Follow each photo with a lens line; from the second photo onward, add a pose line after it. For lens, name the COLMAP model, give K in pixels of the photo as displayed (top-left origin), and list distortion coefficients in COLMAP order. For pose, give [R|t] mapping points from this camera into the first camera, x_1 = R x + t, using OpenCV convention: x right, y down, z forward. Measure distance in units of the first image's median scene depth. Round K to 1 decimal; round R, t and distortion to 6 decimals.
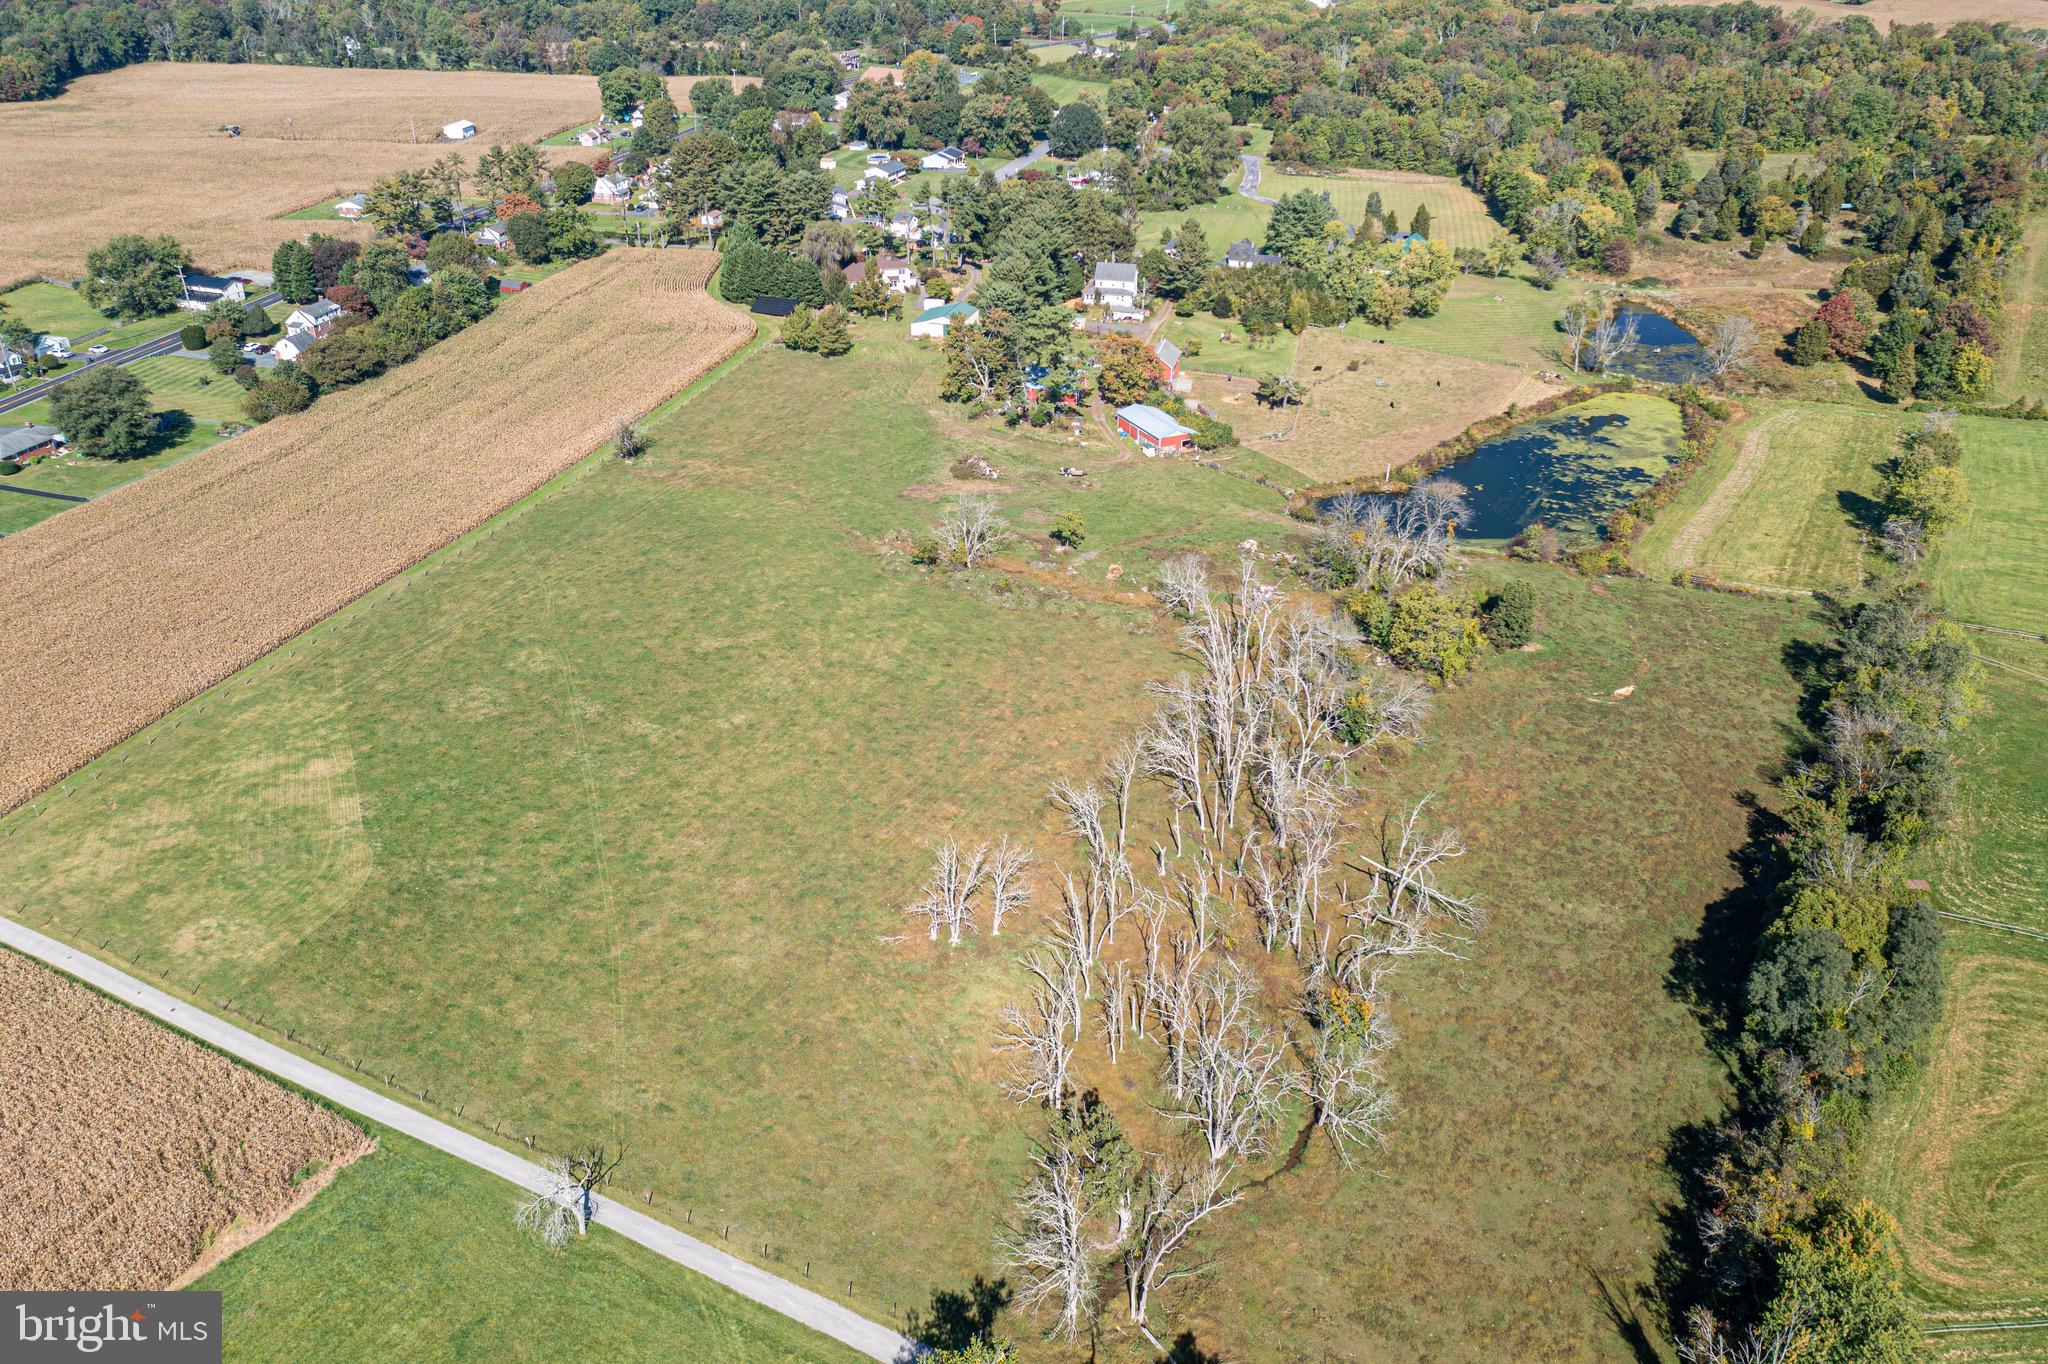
lens RADIAL K [[1582.6, 0, 1027.4], [0, 1582.6, 681.0], [0, 0, 1]] dist [-0.017364, 0.014831]
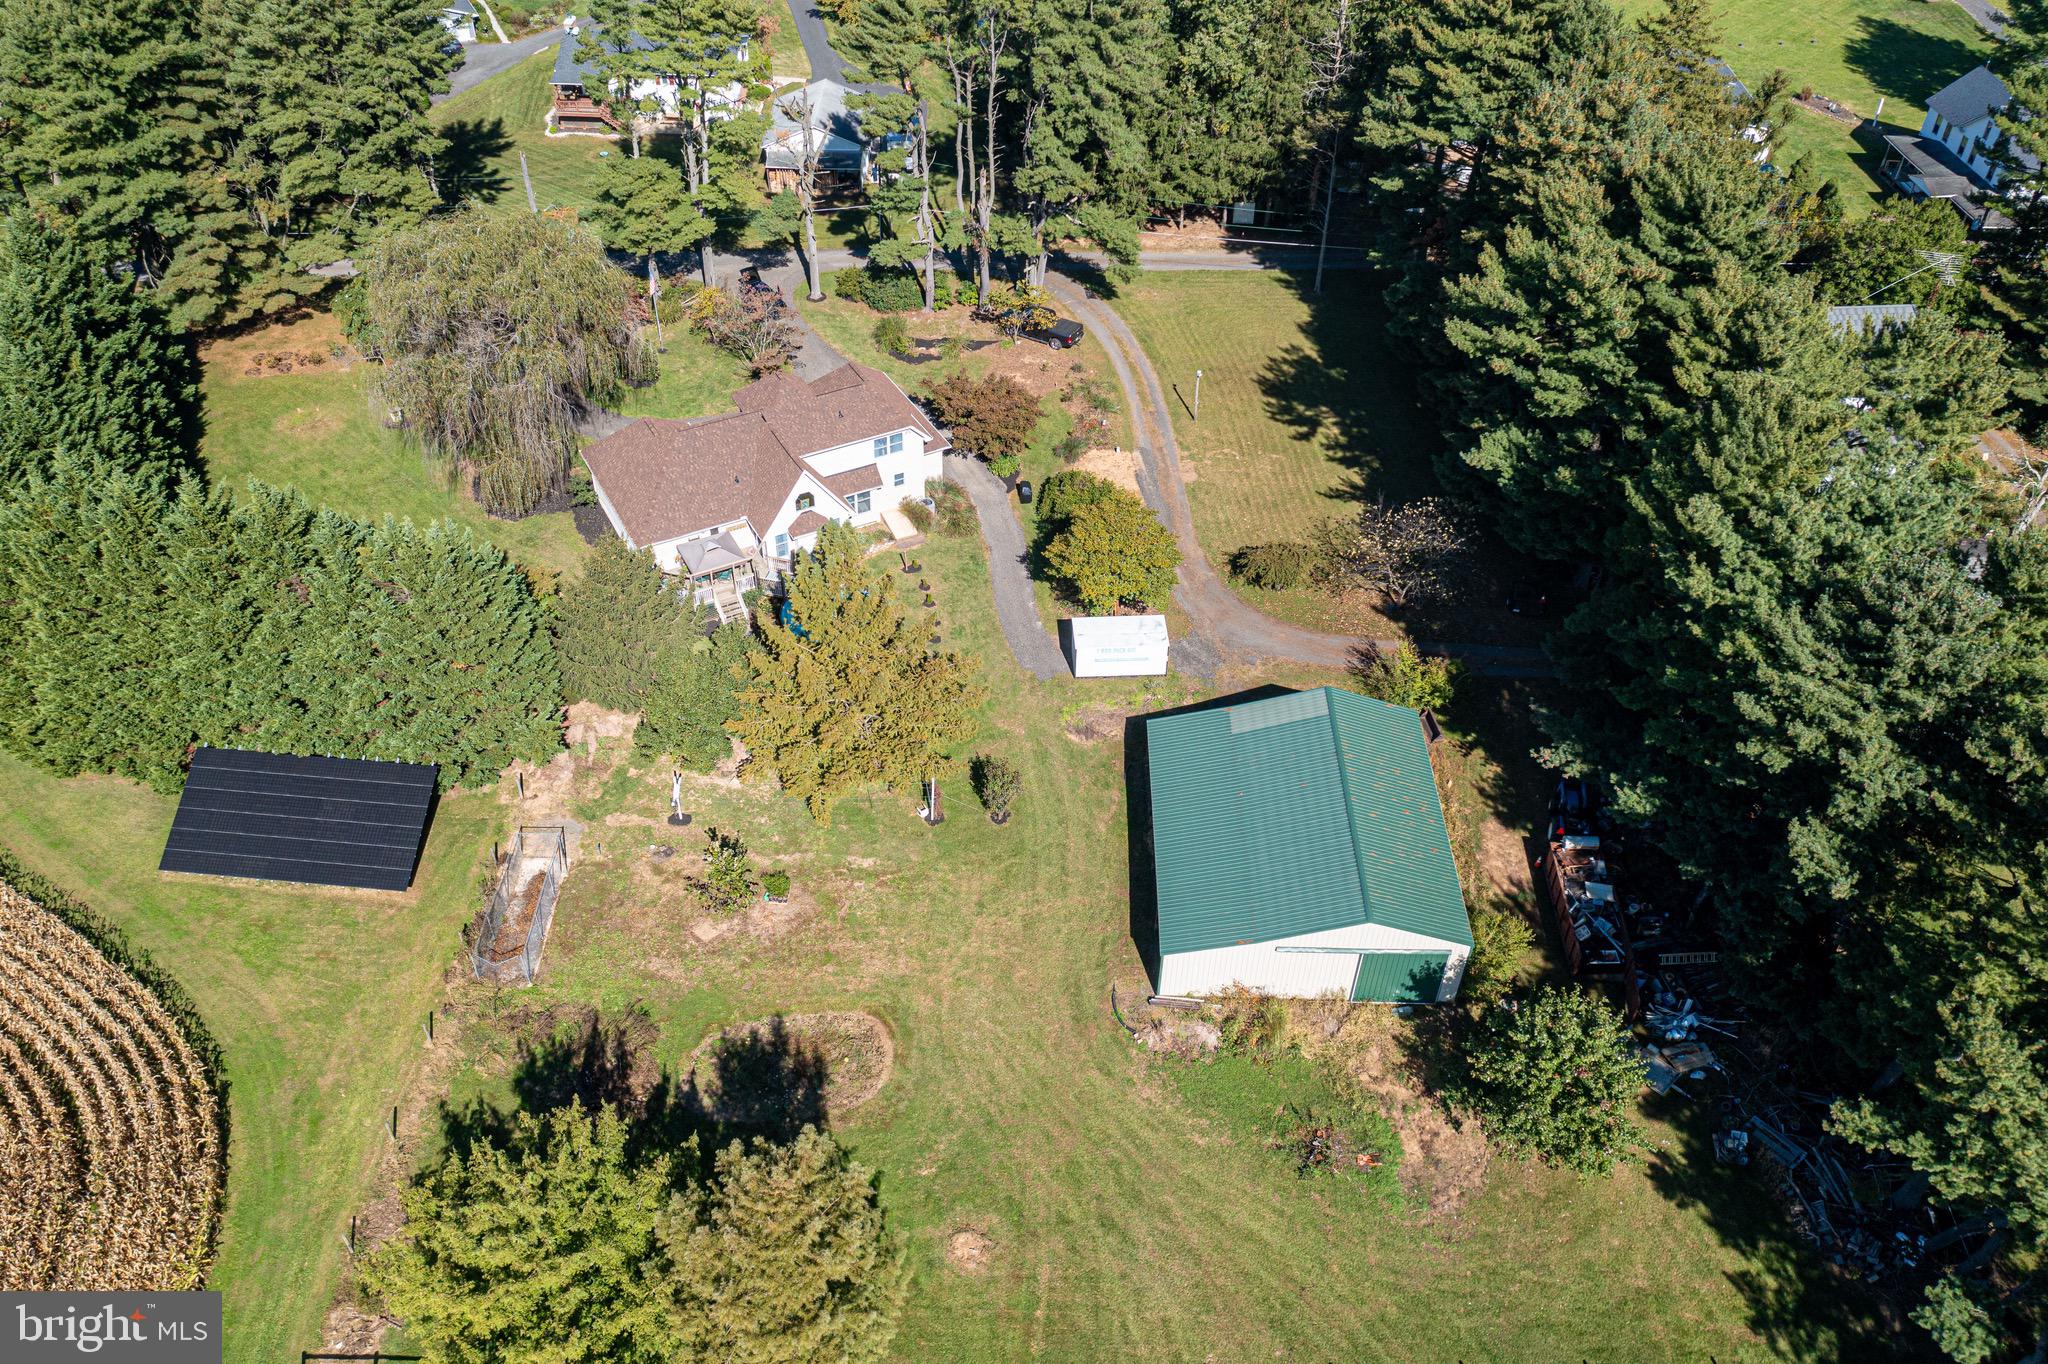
lens RADIAL K [[1627.8, 0, 1023.1], [0, 1627.8, 676.0], [0, 0, 1]] dist [-0.008085, 0.002572]
pose [[0.968135, -0.164545, 0.188785, -0.104246], [0.119082, 0.965645, 0.230976, -0.266388], [-0.220305, -0.201135, 0.954469, 0.749969]]
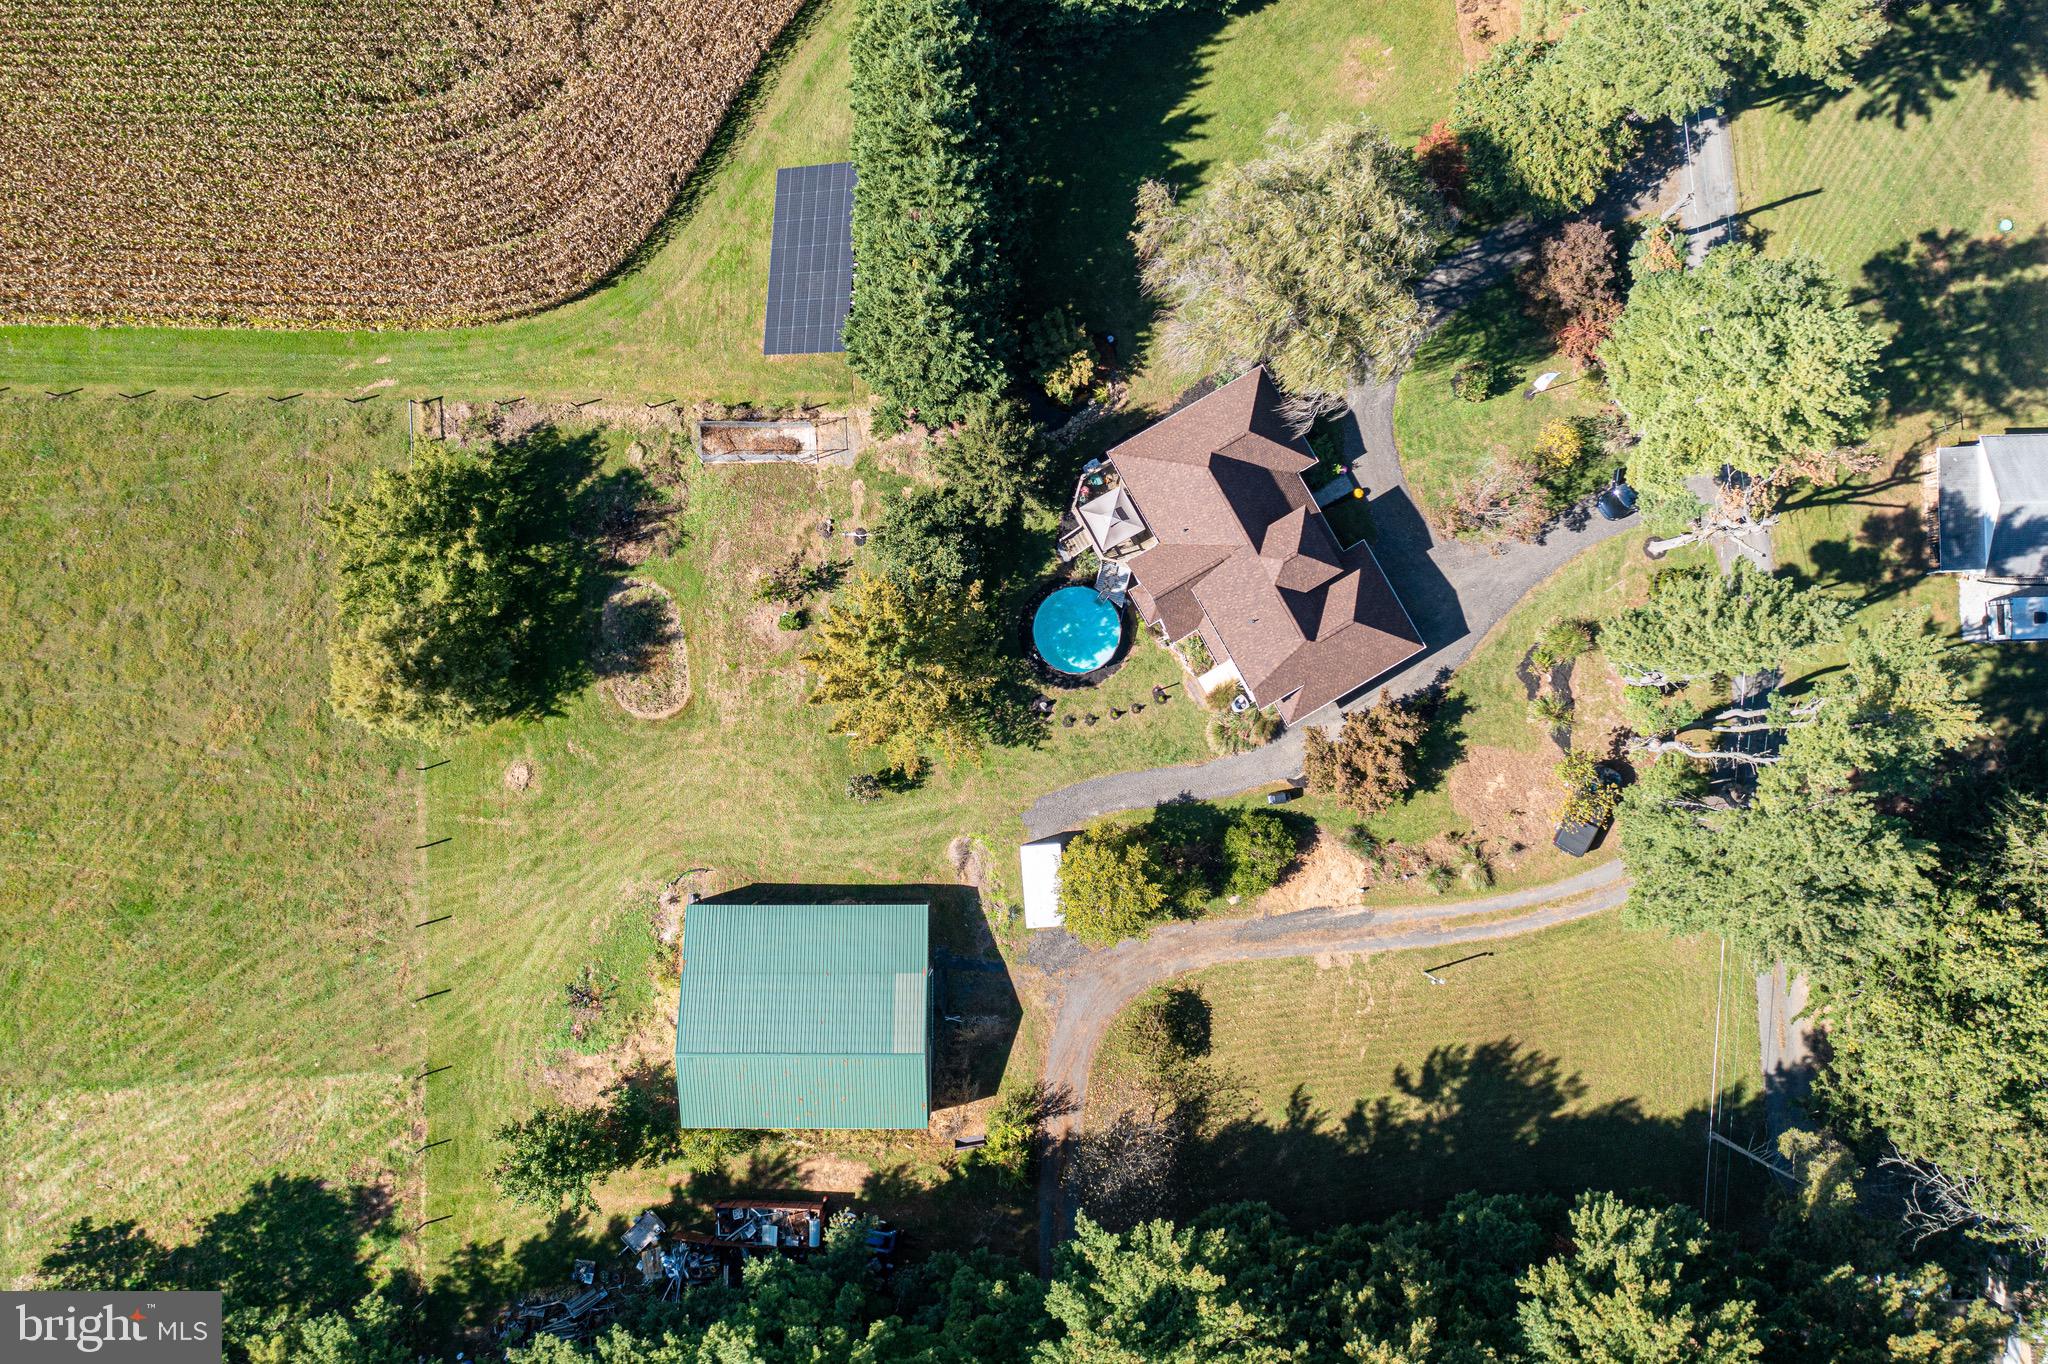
lens RADIAL K [[1582.6, 0, 1027.4], [0, 1582.6, 681.0], [0, 0, 1]] dist [-0.017364, 0.014831]
pose [[0.271261, 0.961929, -0.033311, -0.075503], [-0.454938, 0.158637, 0.876279, -0.420982], [0.848203, -0.222546, 0.480650, 0.834571]]
